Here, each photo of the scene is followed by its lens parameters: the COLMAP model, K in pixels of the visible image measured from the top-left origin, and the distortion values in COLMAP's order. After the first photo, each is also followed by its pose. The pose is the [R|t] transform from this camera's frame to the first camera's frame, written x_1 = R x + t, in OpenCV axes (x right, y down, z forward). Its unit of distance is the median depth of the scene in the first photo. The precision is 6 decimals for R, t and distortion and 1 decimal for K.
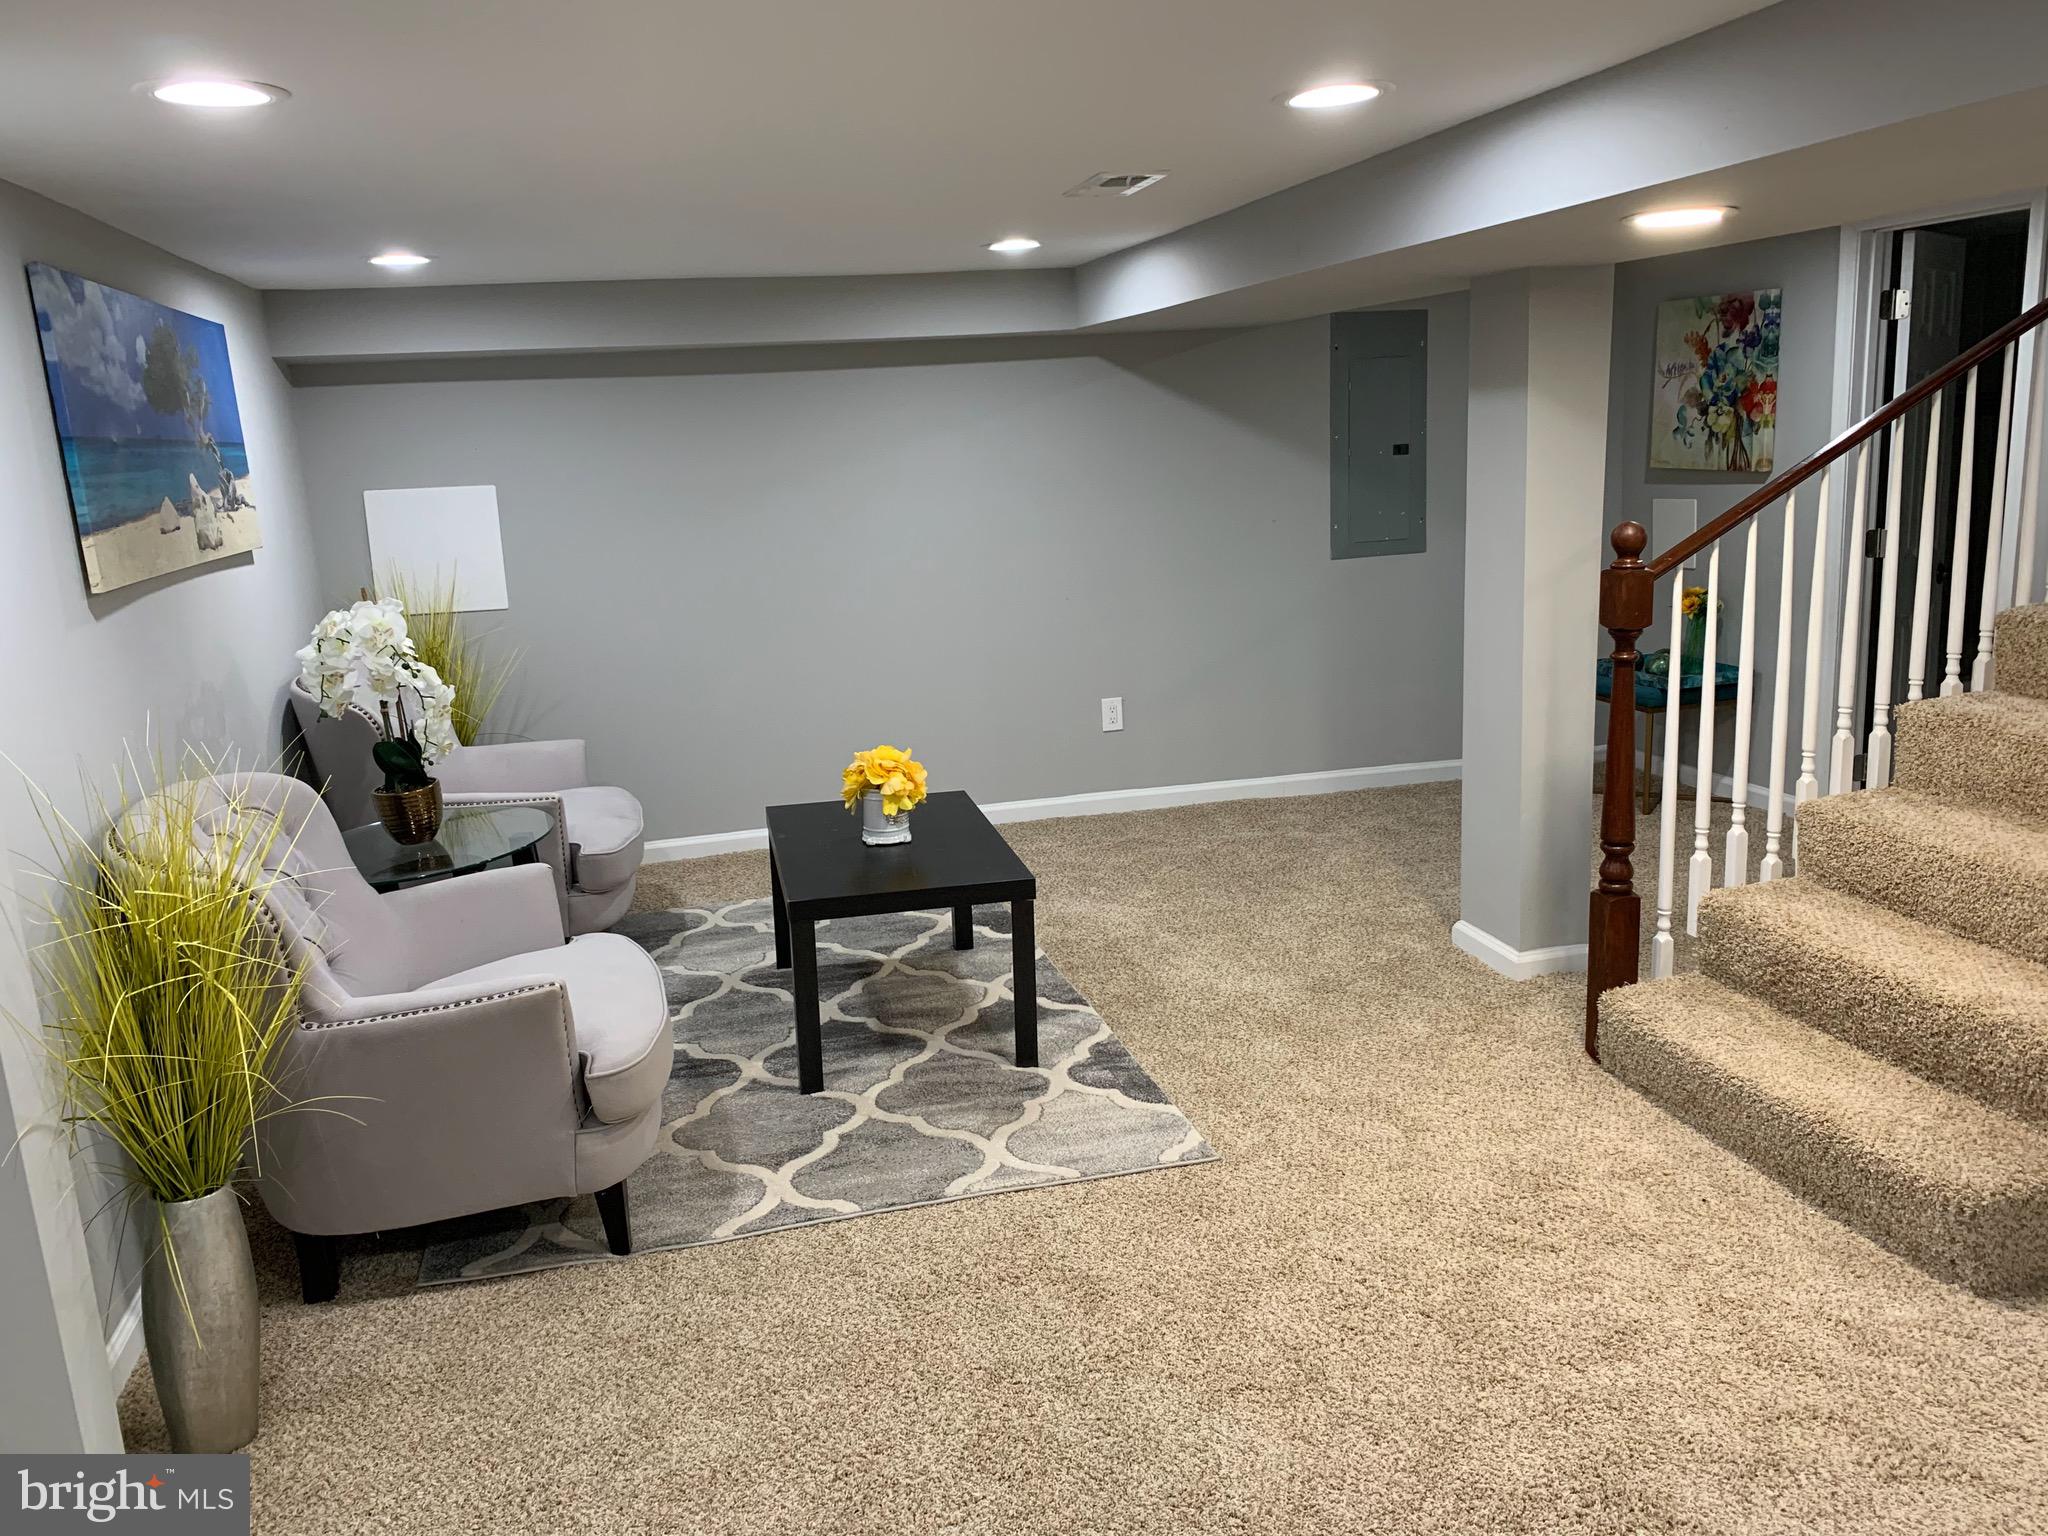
lens RADIAL K [[1592.6, 0, 1028.3], [0, 1592.6, 760.7], [0, 0, 1]] dist [0.024114, -0.012534]
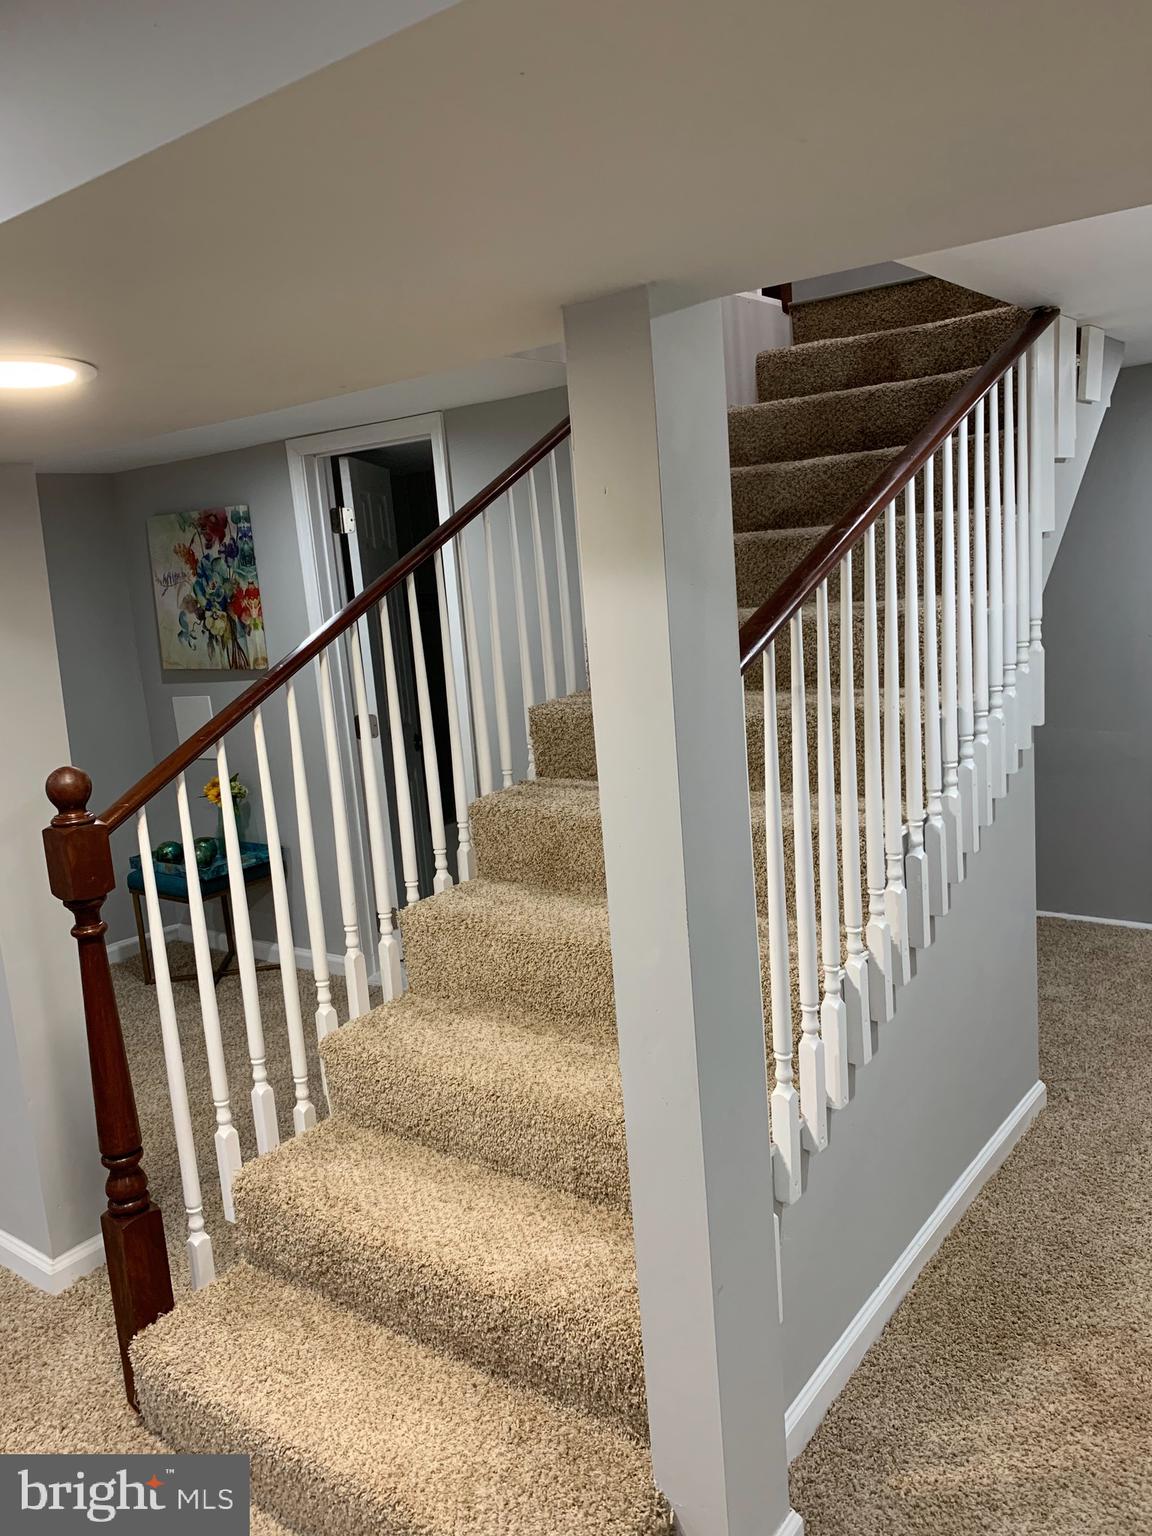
lens RADIAL K [[1194.4, 0, 576.2], [0, 1194.4, 758.8], [0, 0, 1]] dist [0.024114, -0.012534]
pose [[0.794105, -0.110053, 0.597733, 0.199926], [0.163666, 0.985862, -0.035921, -0.081802], [-0.585329, 0.126354, 0.800890, 0.335059]]
